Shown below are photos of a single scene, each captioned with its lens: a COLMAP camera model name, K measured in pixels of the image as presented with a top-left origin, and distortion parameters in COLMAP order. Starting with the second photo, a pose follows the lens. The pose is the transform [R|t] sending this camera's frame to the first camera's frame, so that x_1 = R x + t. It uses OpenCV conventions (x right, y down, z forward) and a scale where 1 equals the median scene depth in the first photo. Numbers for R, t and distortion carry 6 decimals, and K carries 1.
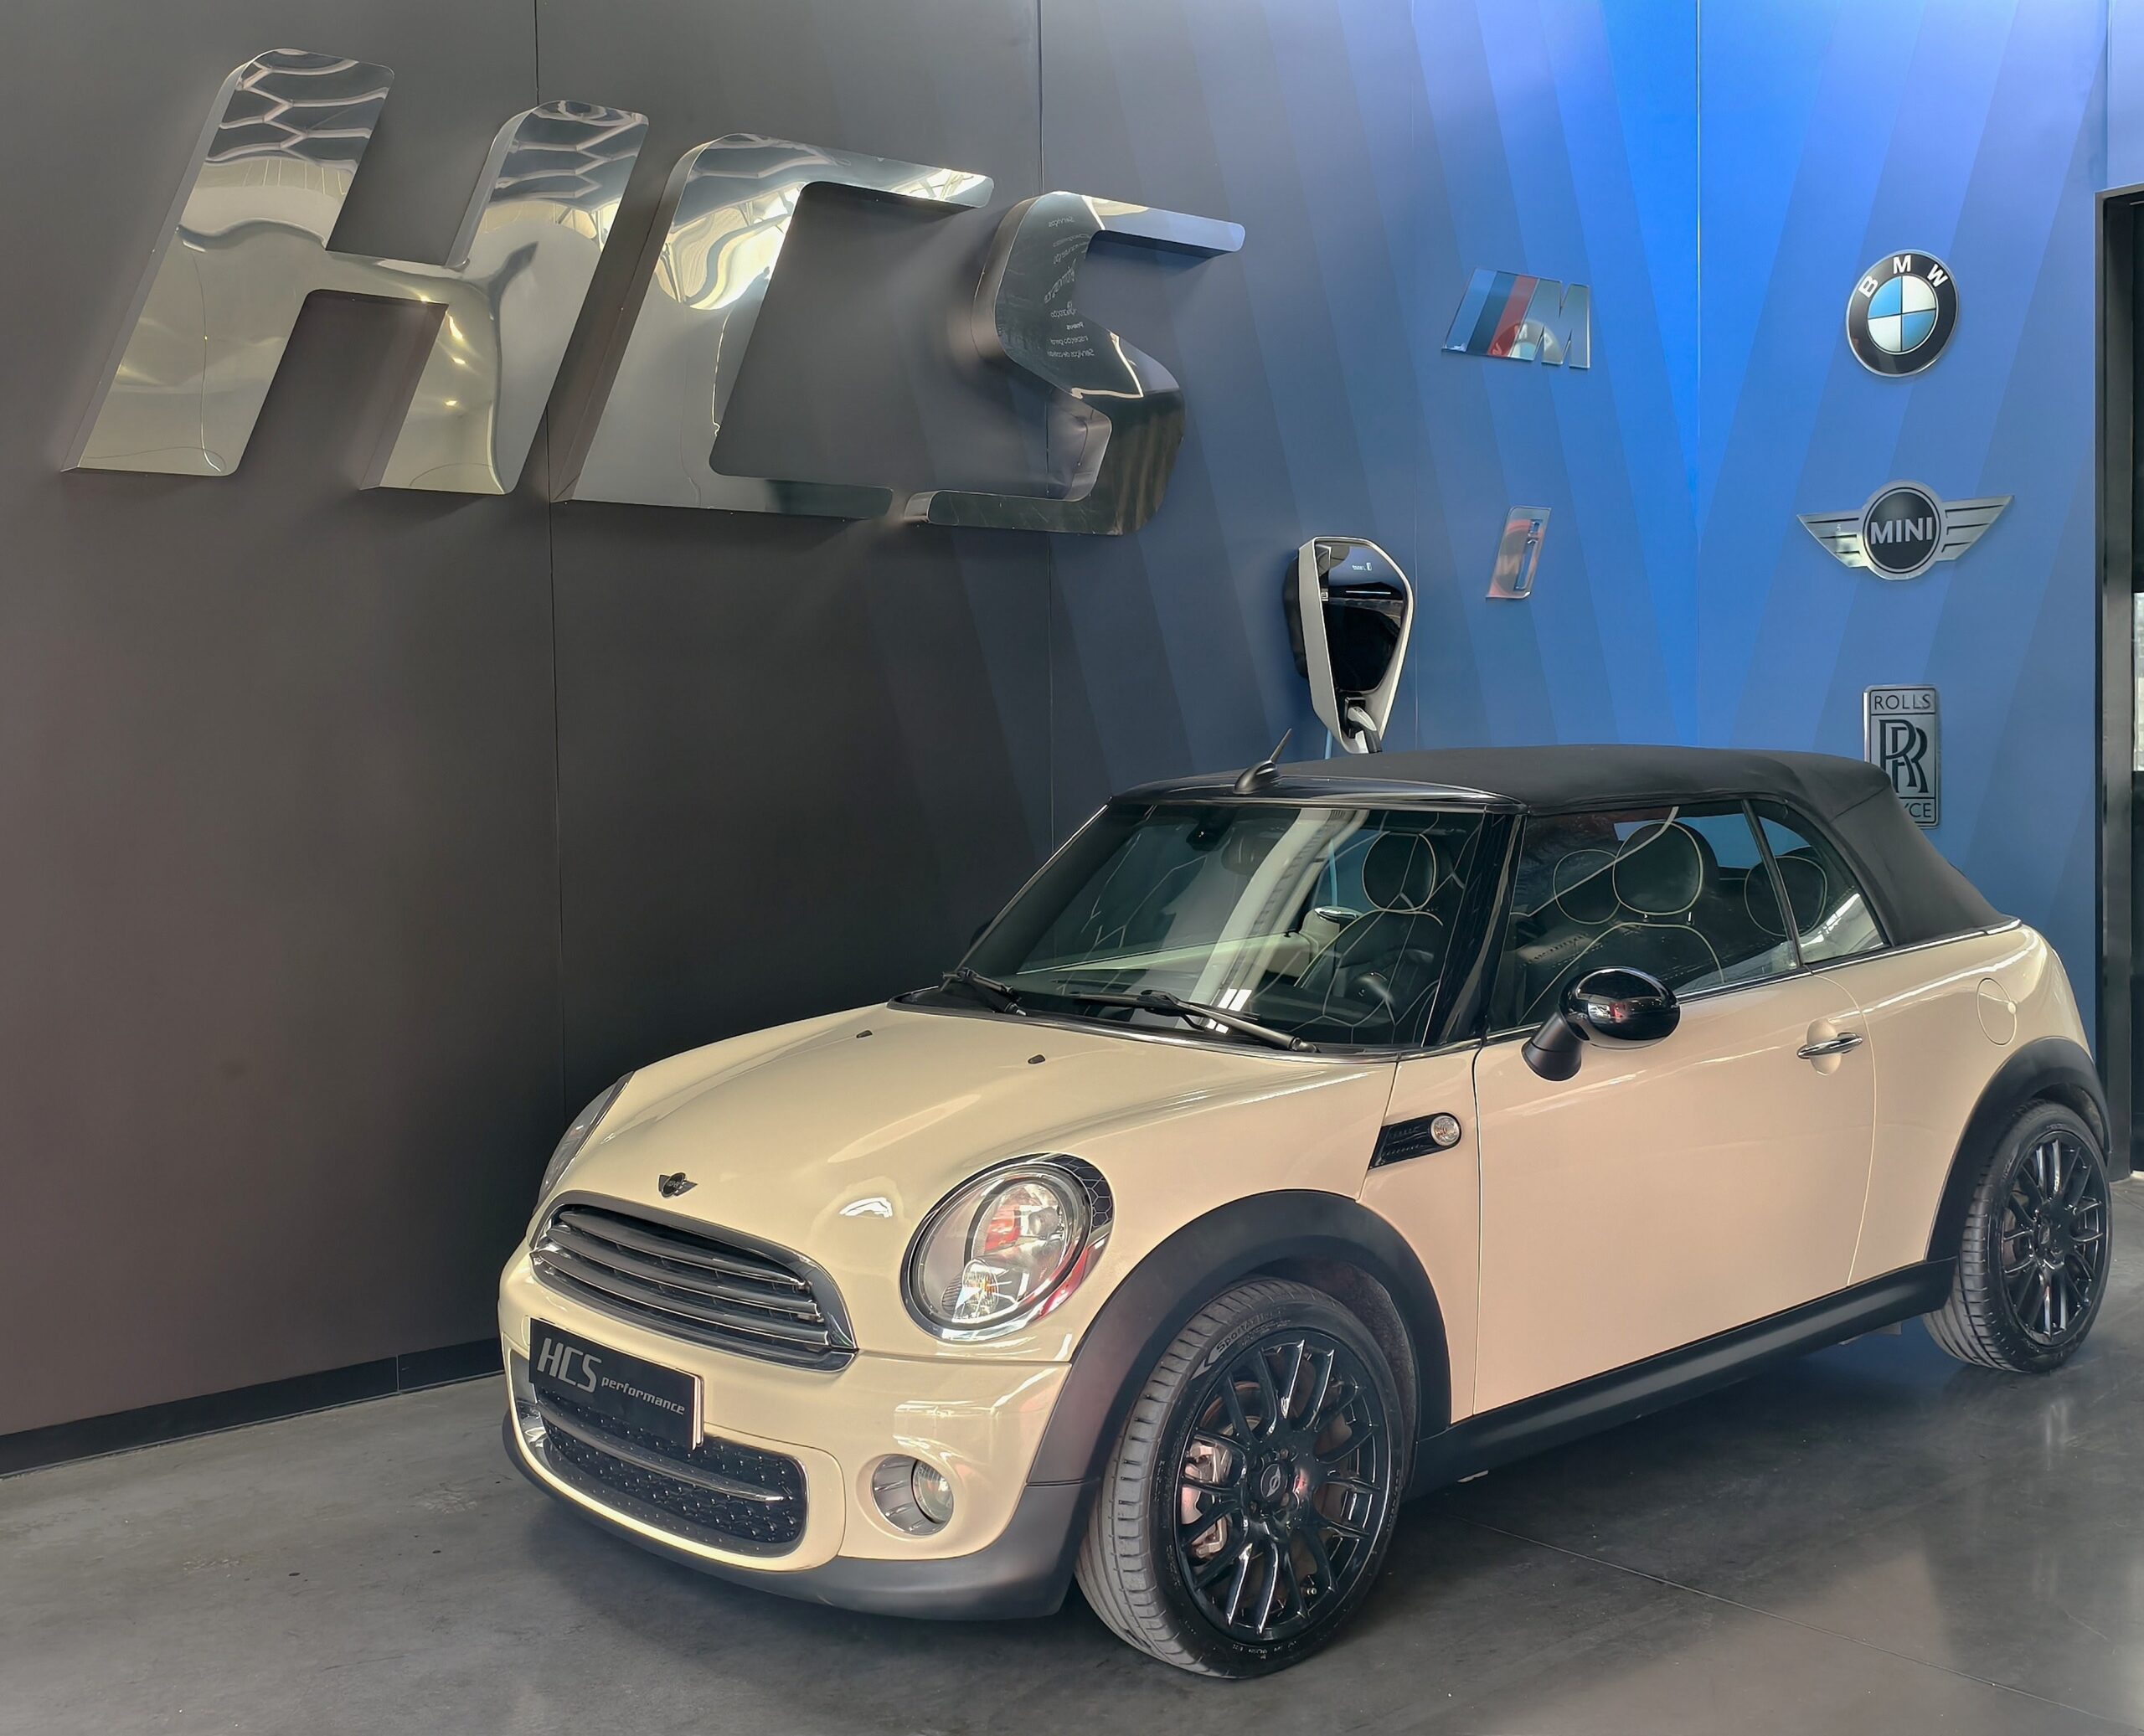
lens RADIAL K [[2337.4, 0, 1072.0], [0, 2337.4, 868.0], [0, 0, 1]] dist [0.006744, 0.024293]
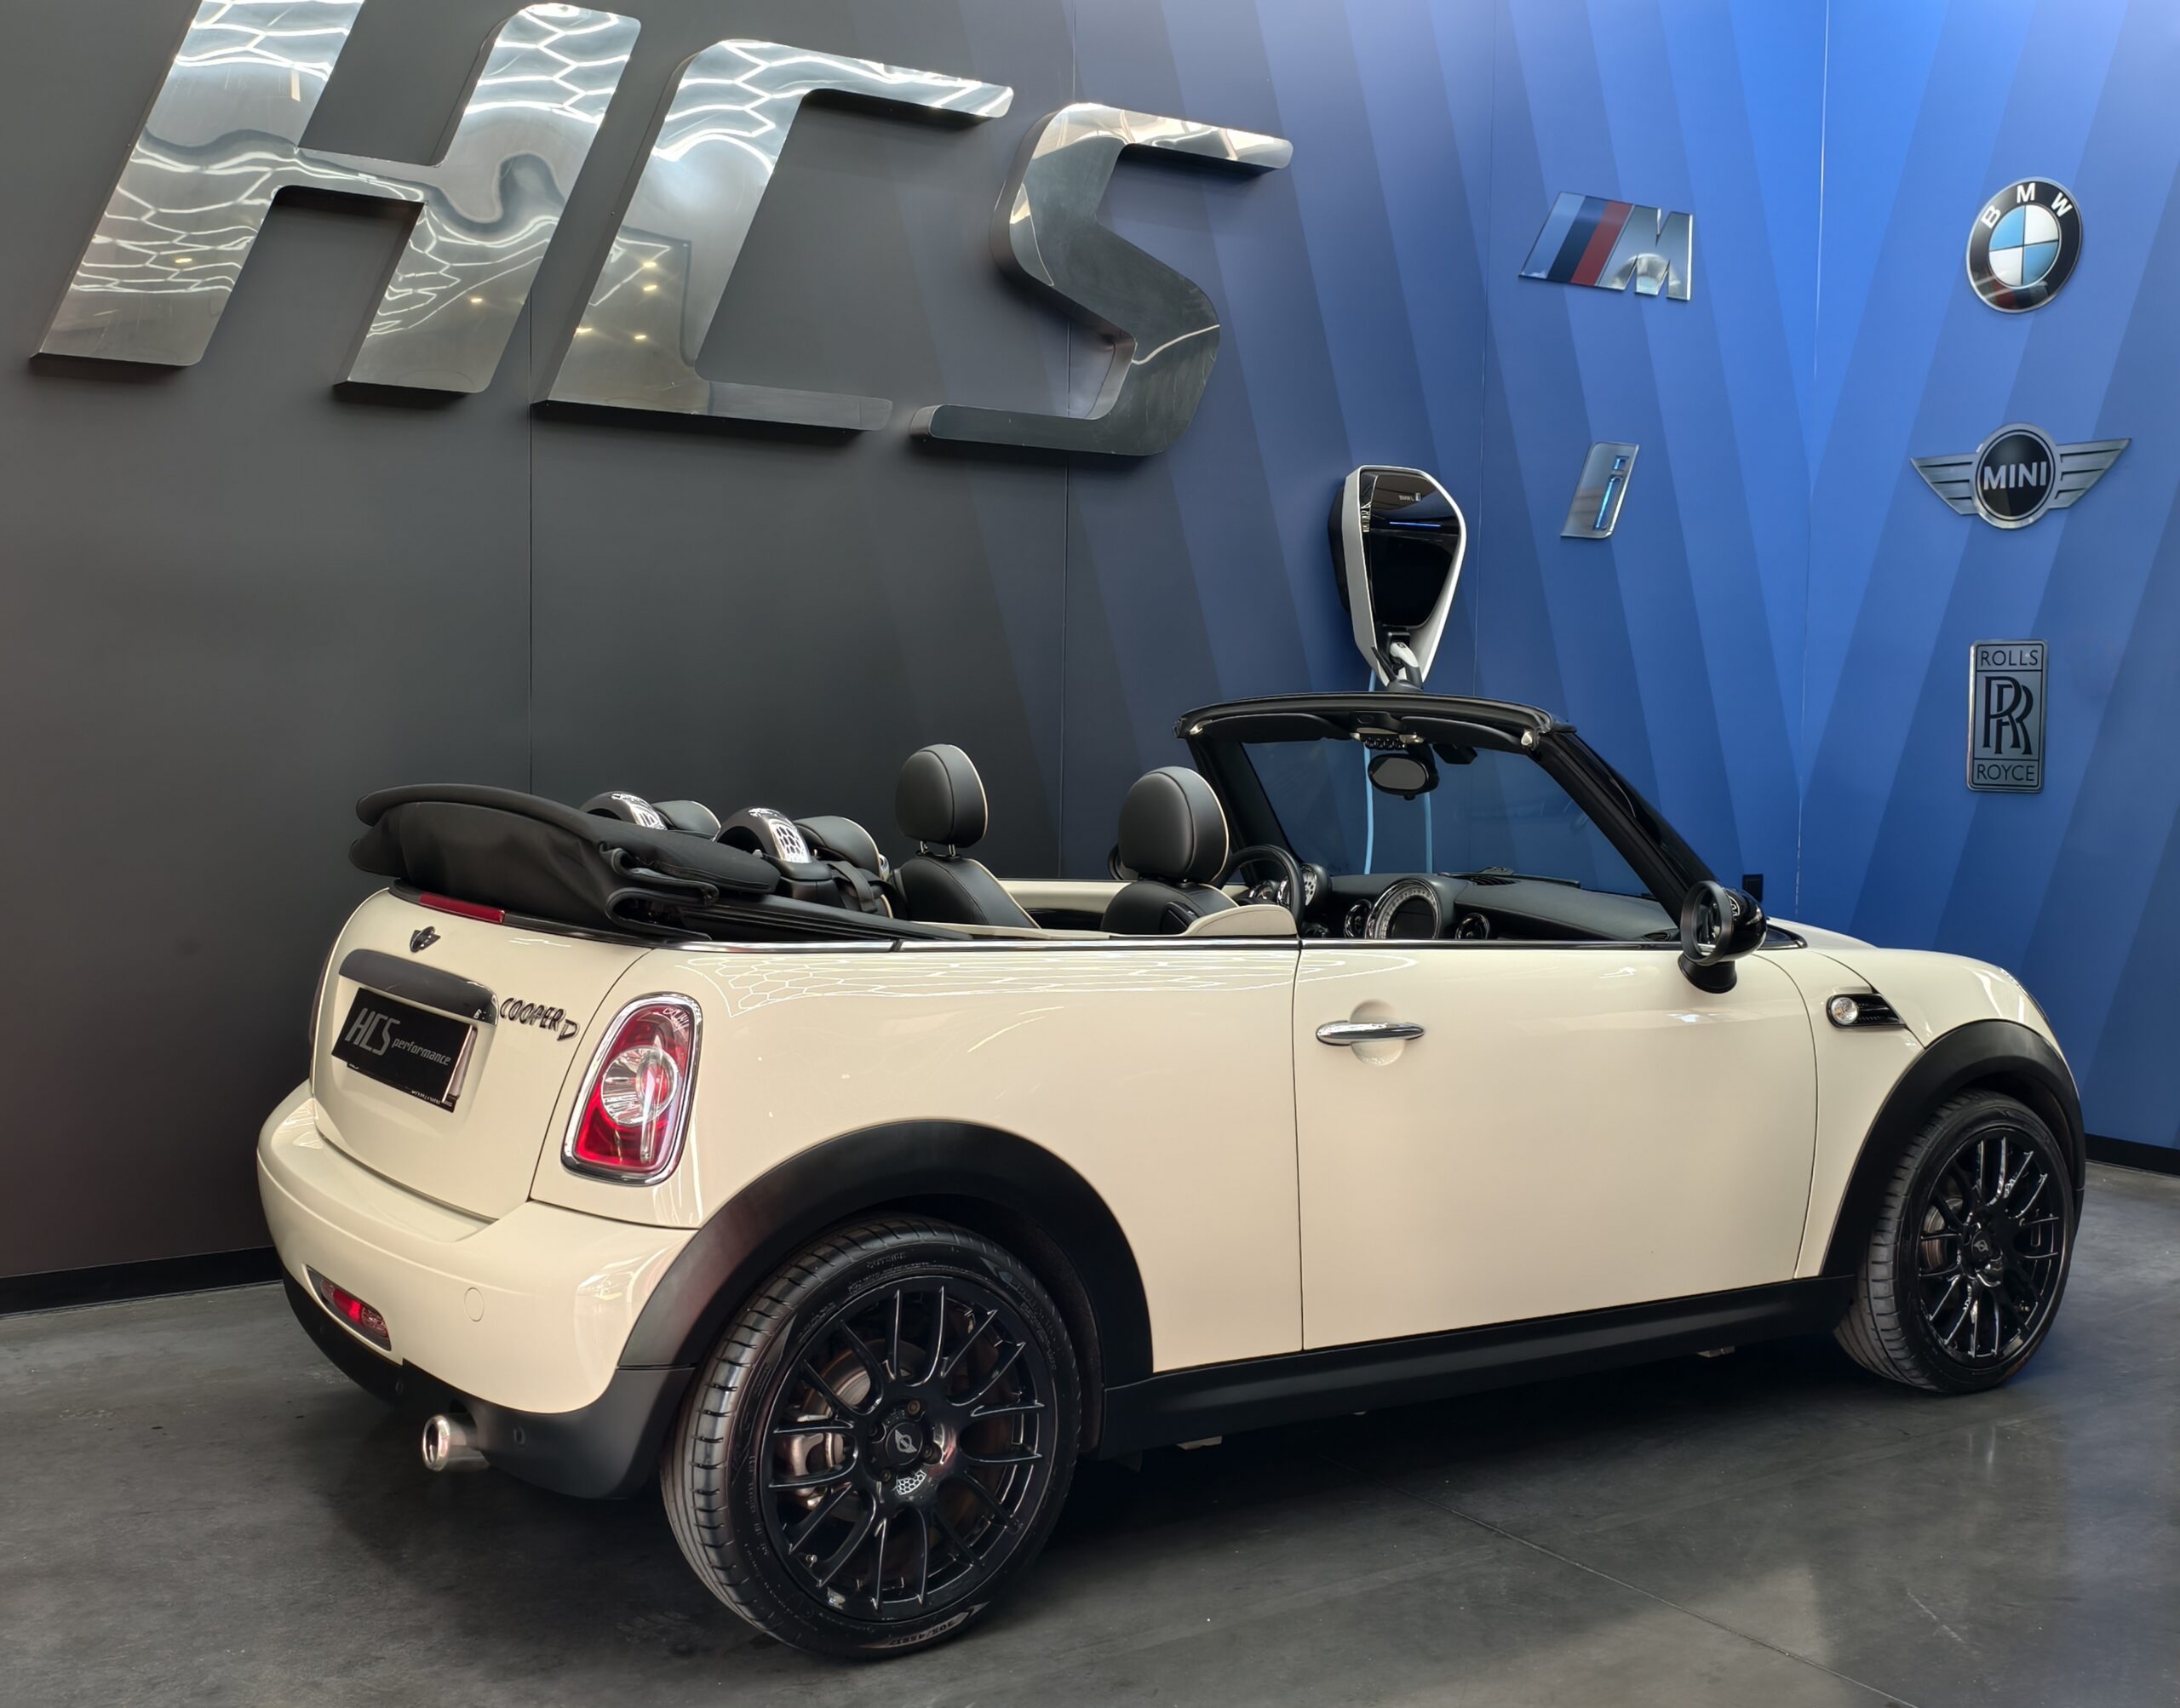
lens RADIAL K [[2362.9, 0, 1077.7], [0, 2362.9, 852.0], [0, 0, 1]] dist [0.011065, -0.022172]
pose [[0.992650, 0.039899, -0.114251, 0.138360], [-0.039058, 0.999191, 0.009593, 0.018644], [0.114541, -0.005060, 0.993406, 0.014671]]
